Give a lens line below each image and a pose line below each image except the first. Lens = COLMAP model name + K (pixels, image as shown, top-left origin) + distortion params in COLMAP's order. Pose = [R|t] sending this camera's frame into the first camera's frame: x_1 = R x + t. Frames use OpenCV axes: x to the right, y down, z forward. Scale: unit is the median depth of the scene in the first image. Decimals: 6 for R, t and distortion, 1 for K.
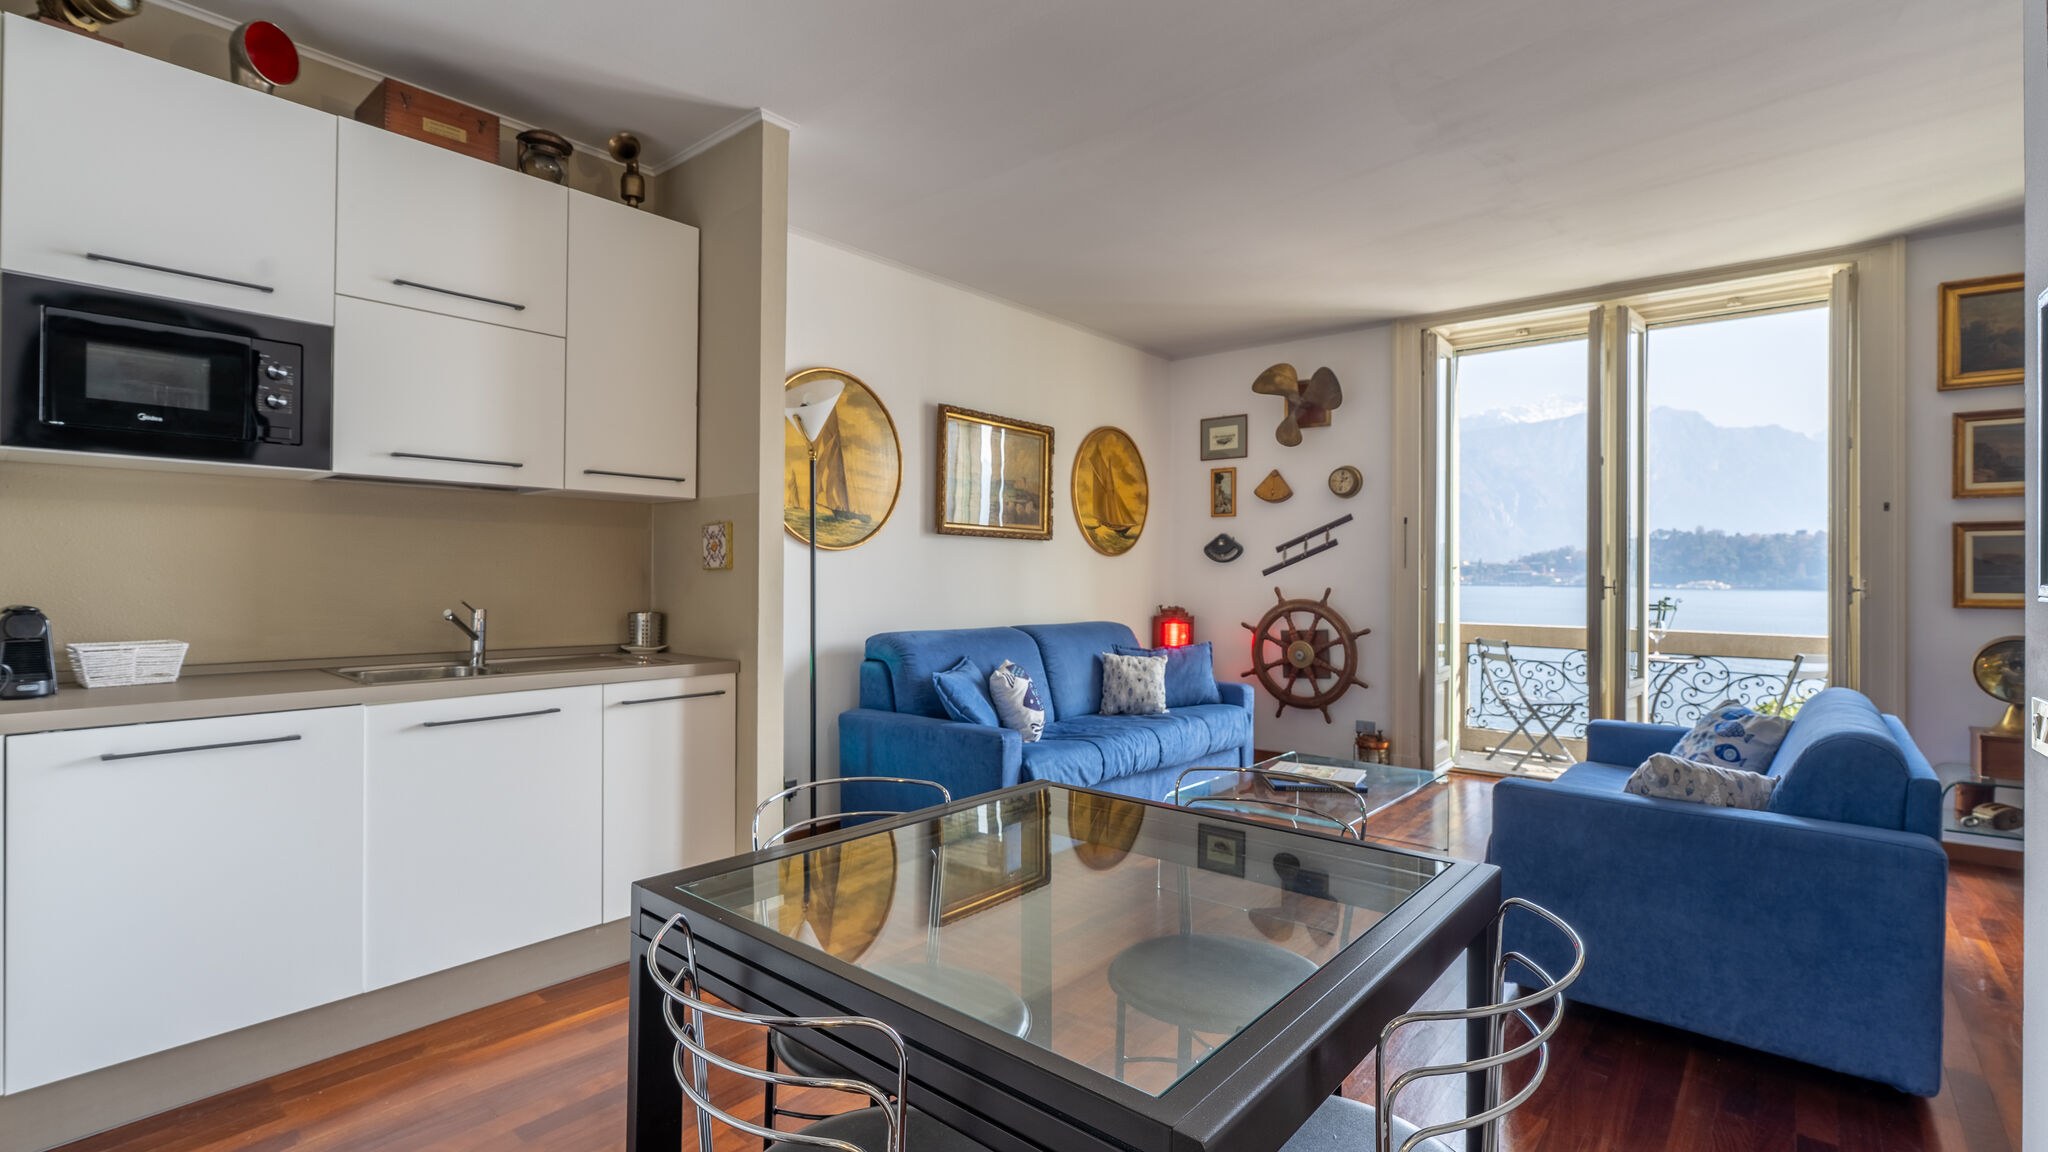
lens RADIAL K [[938.0, 0, 1016.5], [0, 938.0, 560.9], [0, 0, 1]] dist [-0.004899, 0.001669]
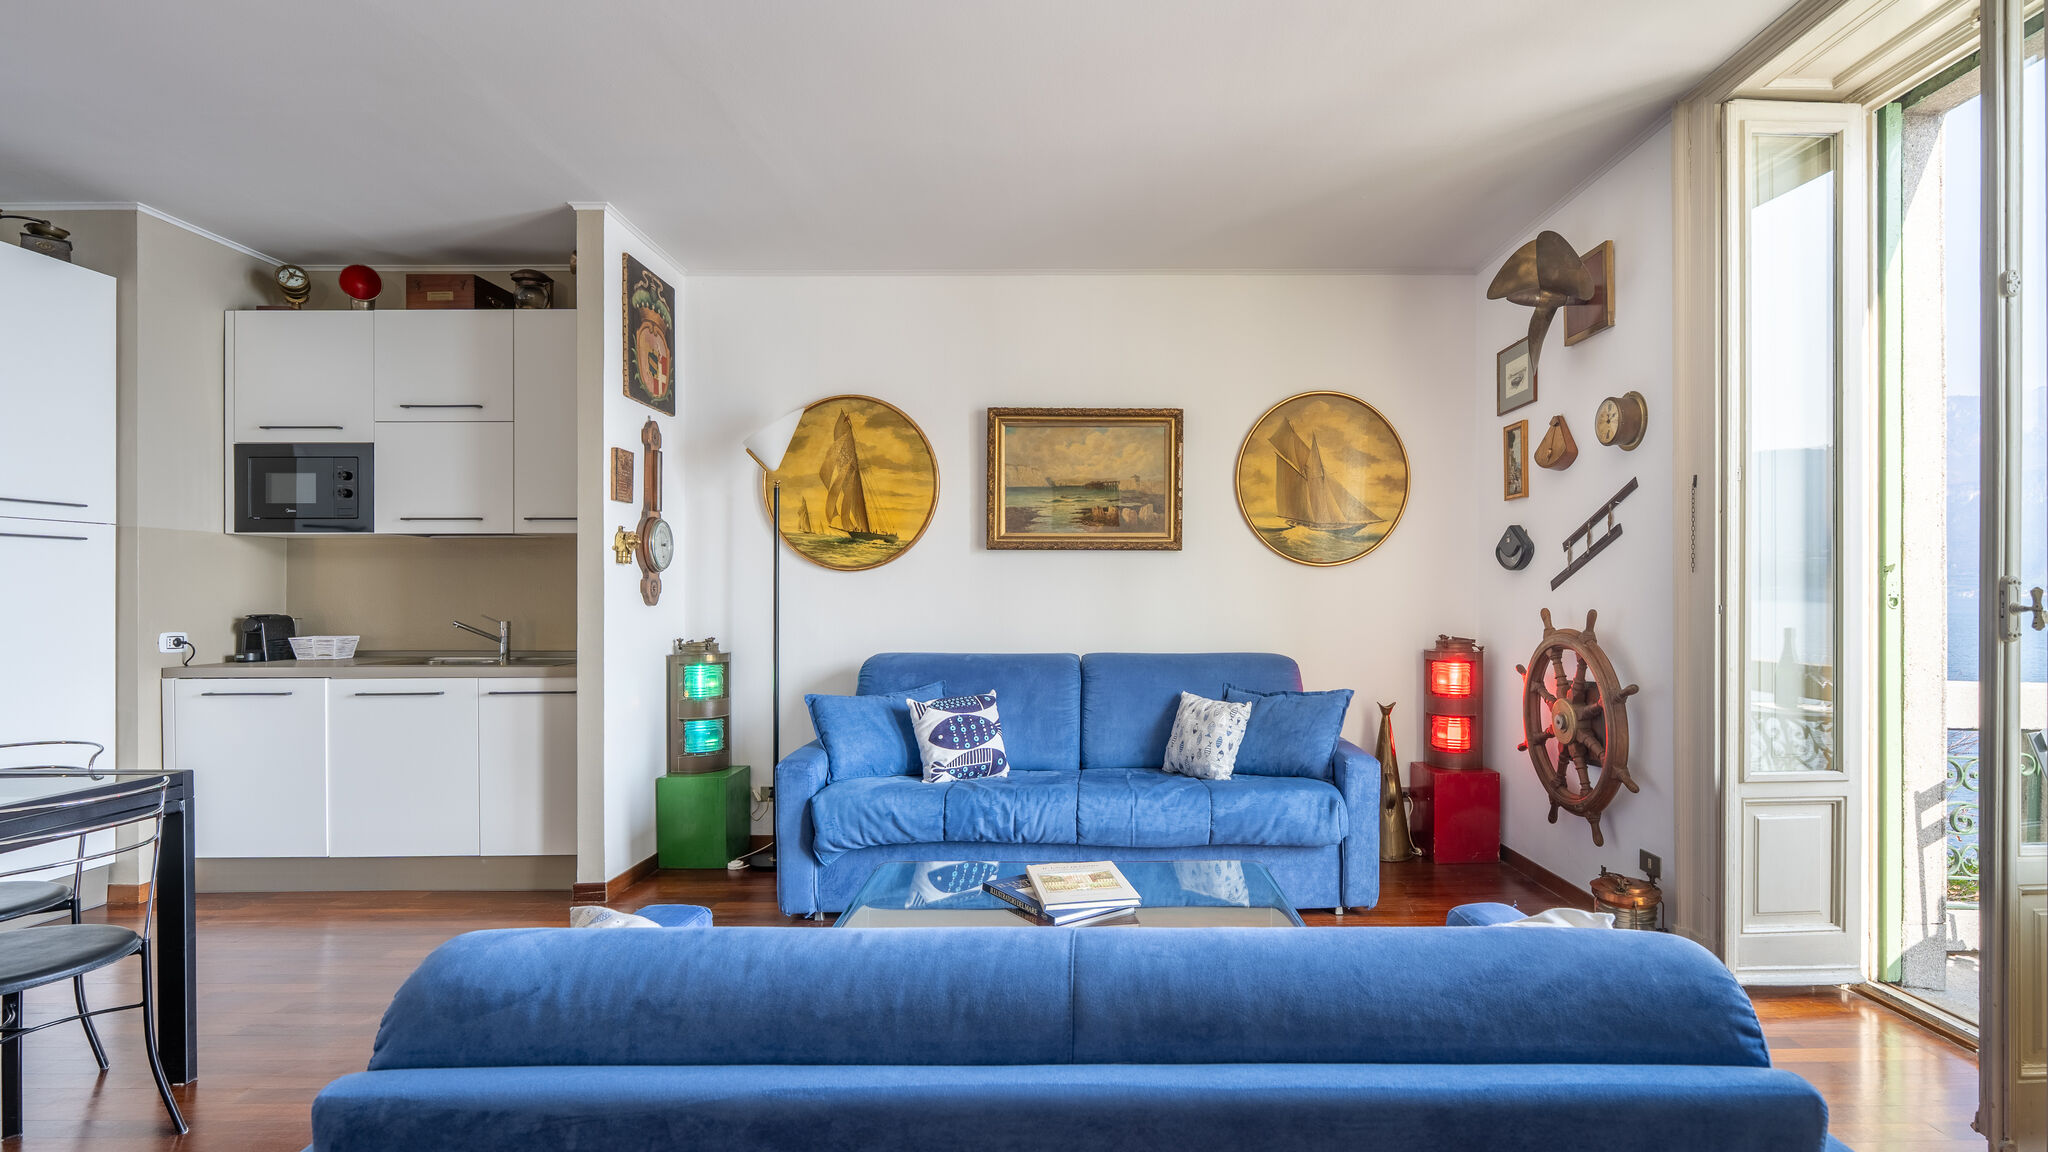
lens RADIAL K [[938.0, 0, 1085.7], [0, 938.0, 593.7], [0, 0, 1]] dist [-0.004899, 0.001669]
pose [[0.646564, -0.008014, -0.762817, 0.599116], [0.018101, 0.999824, 0.004838, 0.010796], [0.762645, -0.016935, 0.646596, 0.415716]]
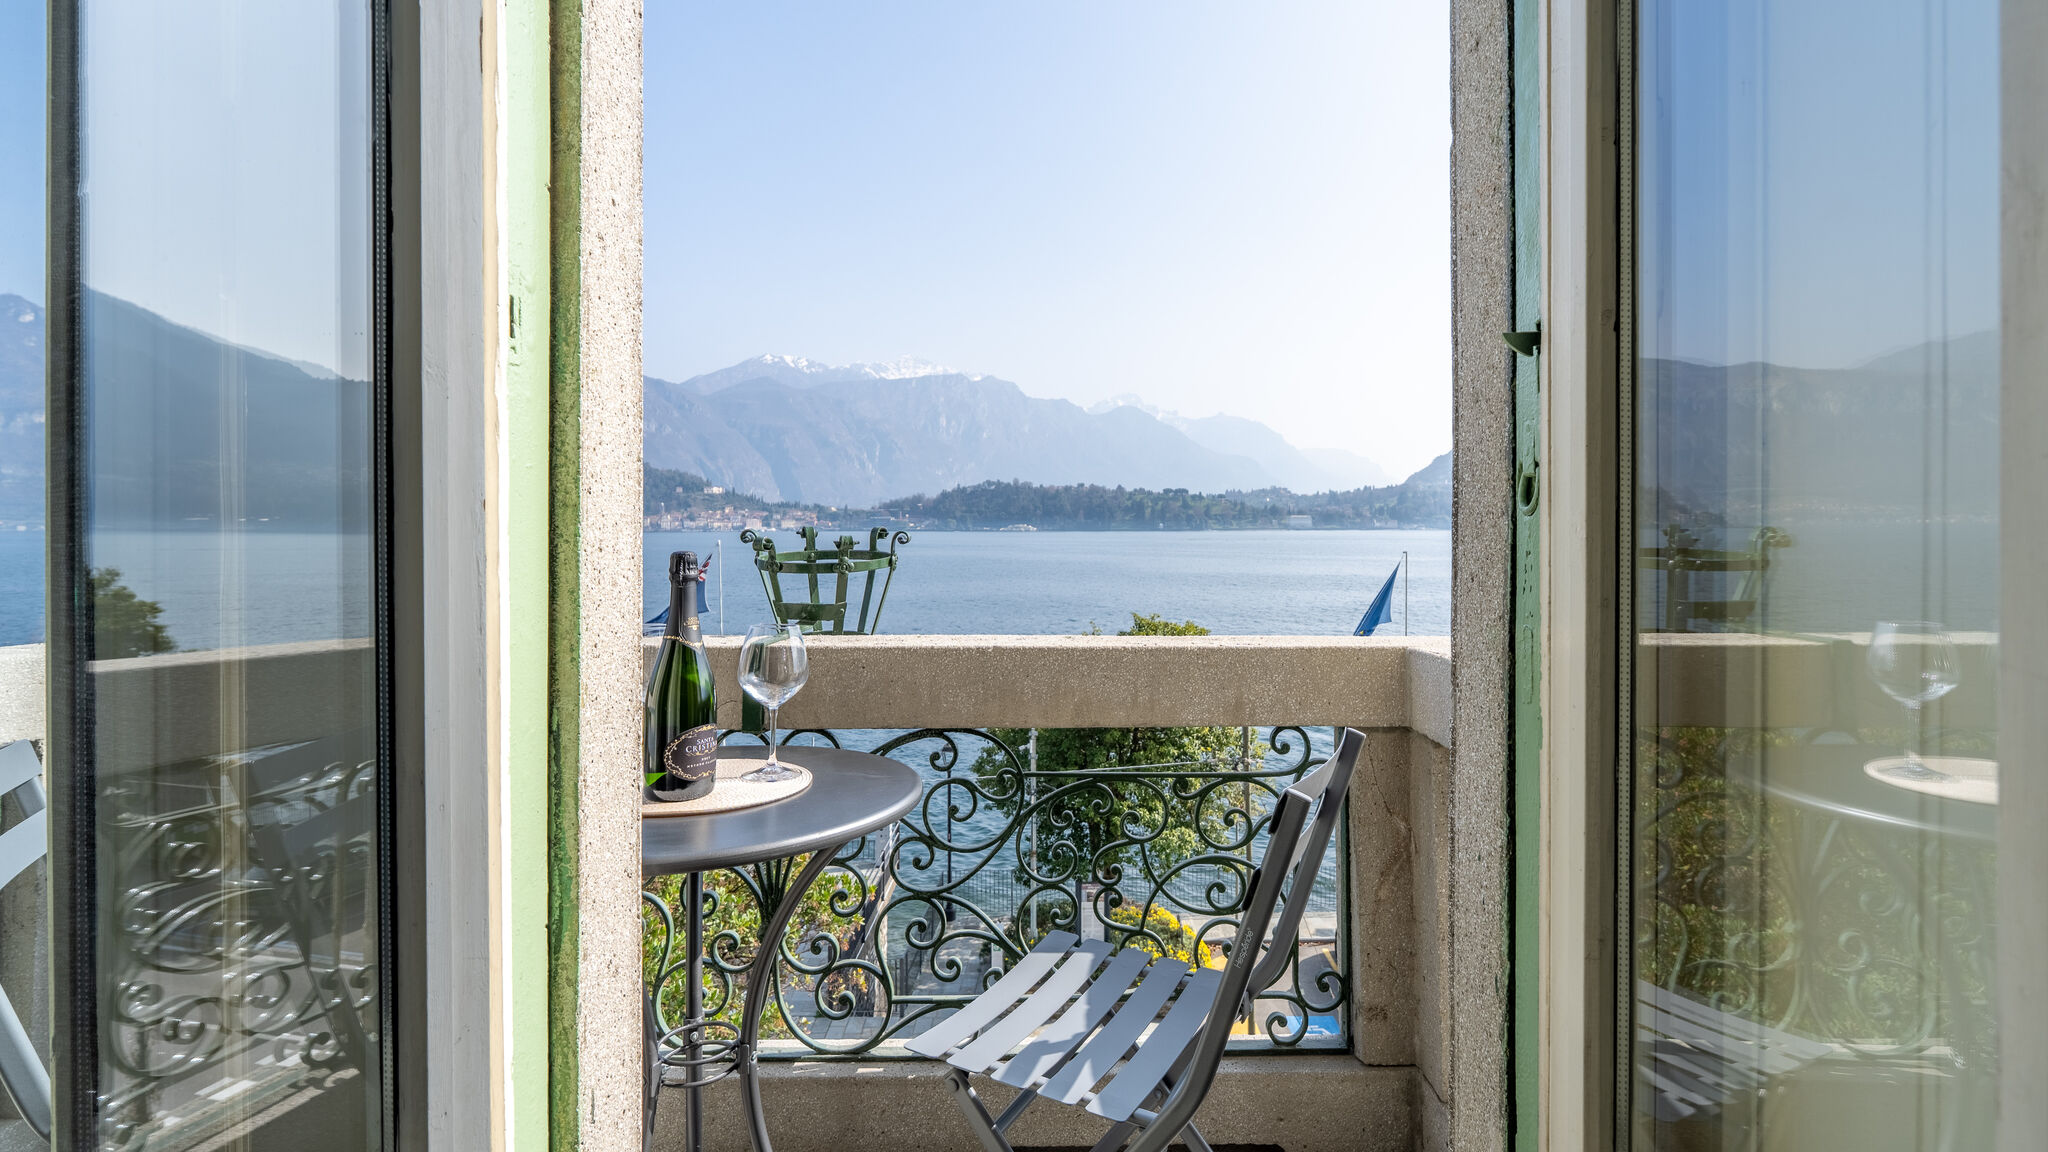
lens RADIAL K [[938.0, 0, 1104.7], [0, 938.0, 530.4], [0, 0, 1]] dist [-0.004899, 0.001669]
pose [[0.749001, -0.012392, 0.662453, 0.614735], [-0.004025, 0.999722, 0.023253, 0.035762], [-0.662556, -0.020083, 0.748743, 0.799912]]
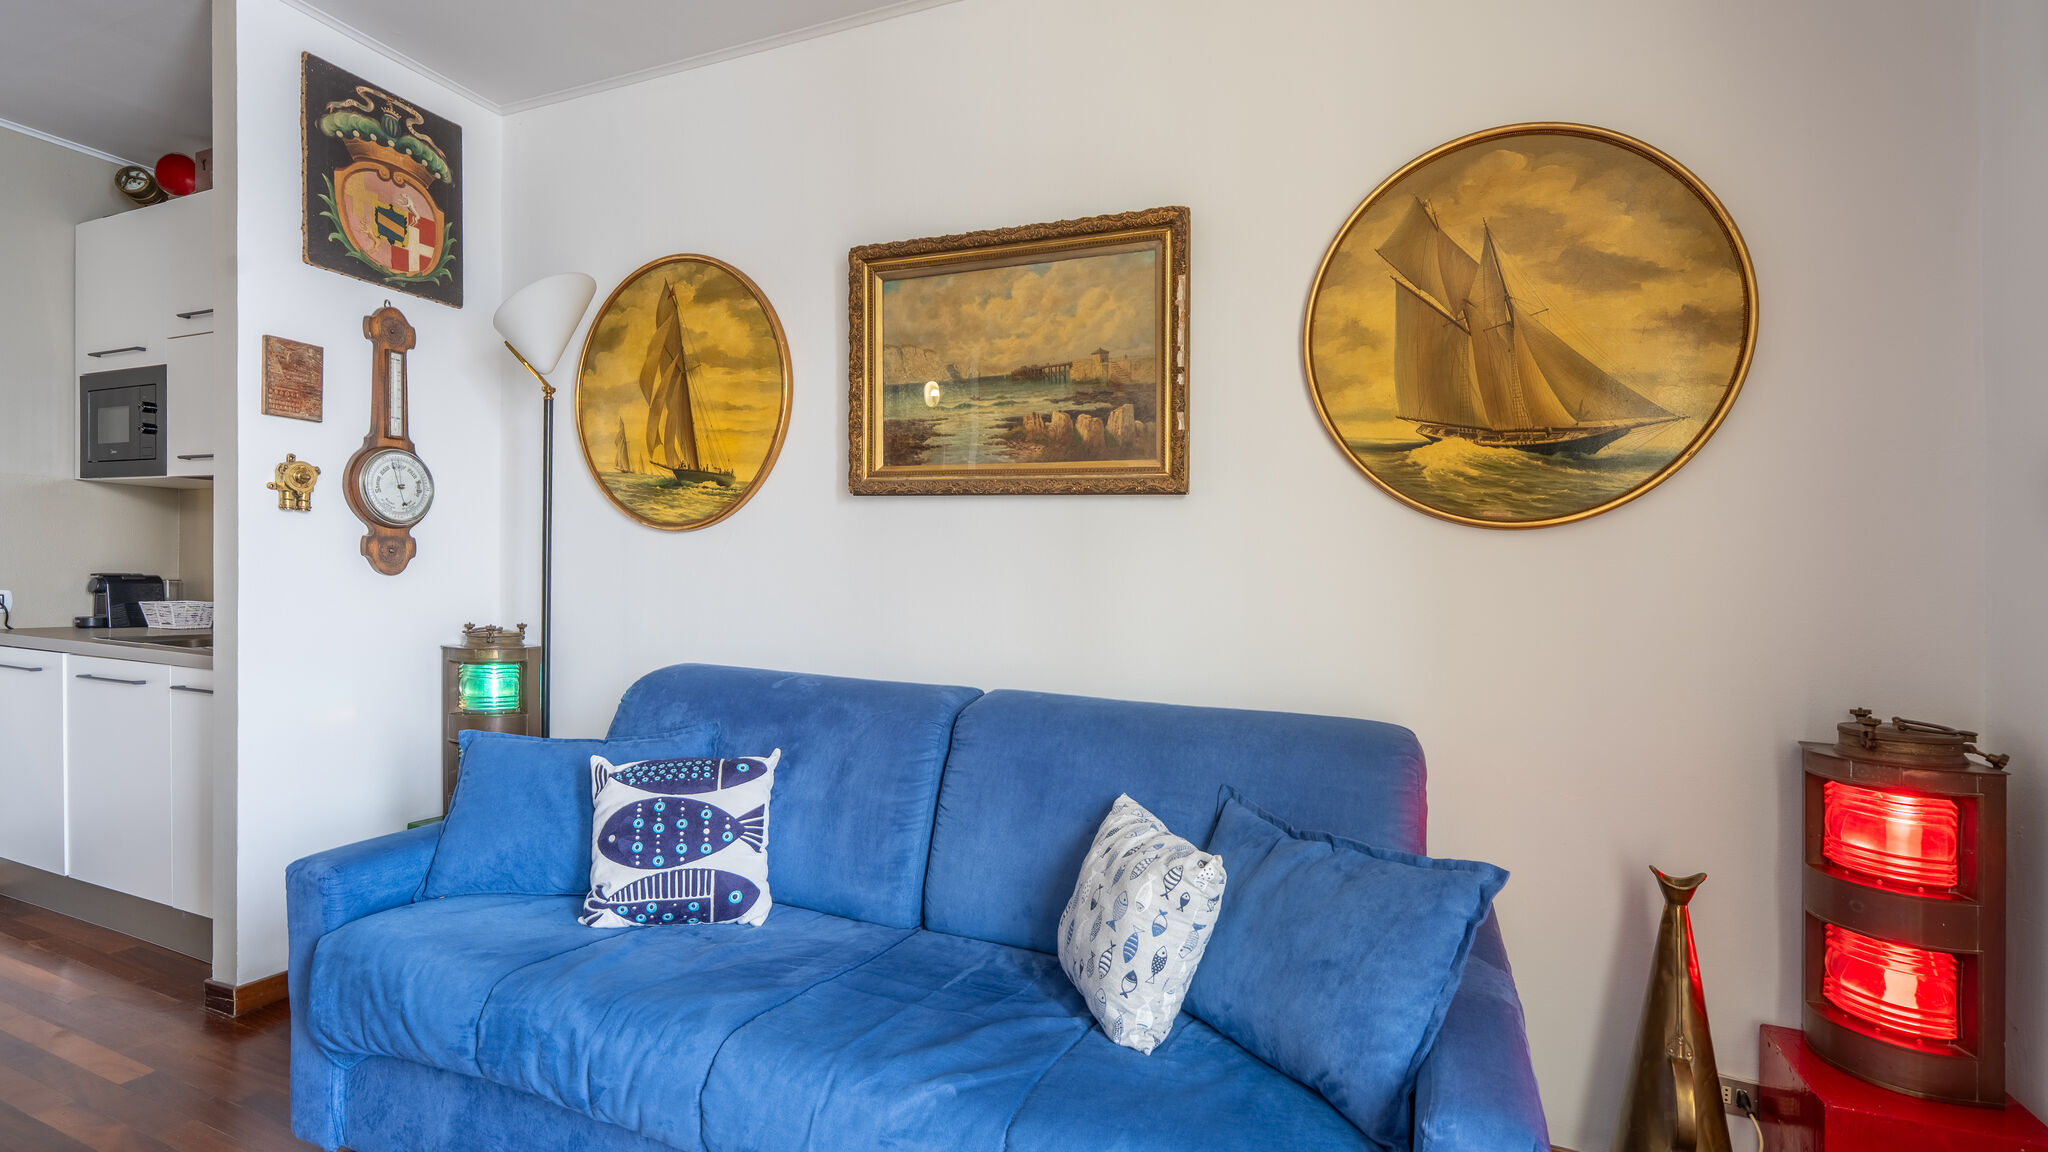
lens RADIAL K [[938.0, 0, 1001.4], [0, 938.0, 566.4], [0, 0, 1]] dist [-0.004899, 0.001669]
pose [[0.284005, 0.001348, -0.958822, 0.397420], [-0.006389, 0.999979, -0.000486, 0.010483], [0.958802, 0.006264, 0.284008, 0.814256]]
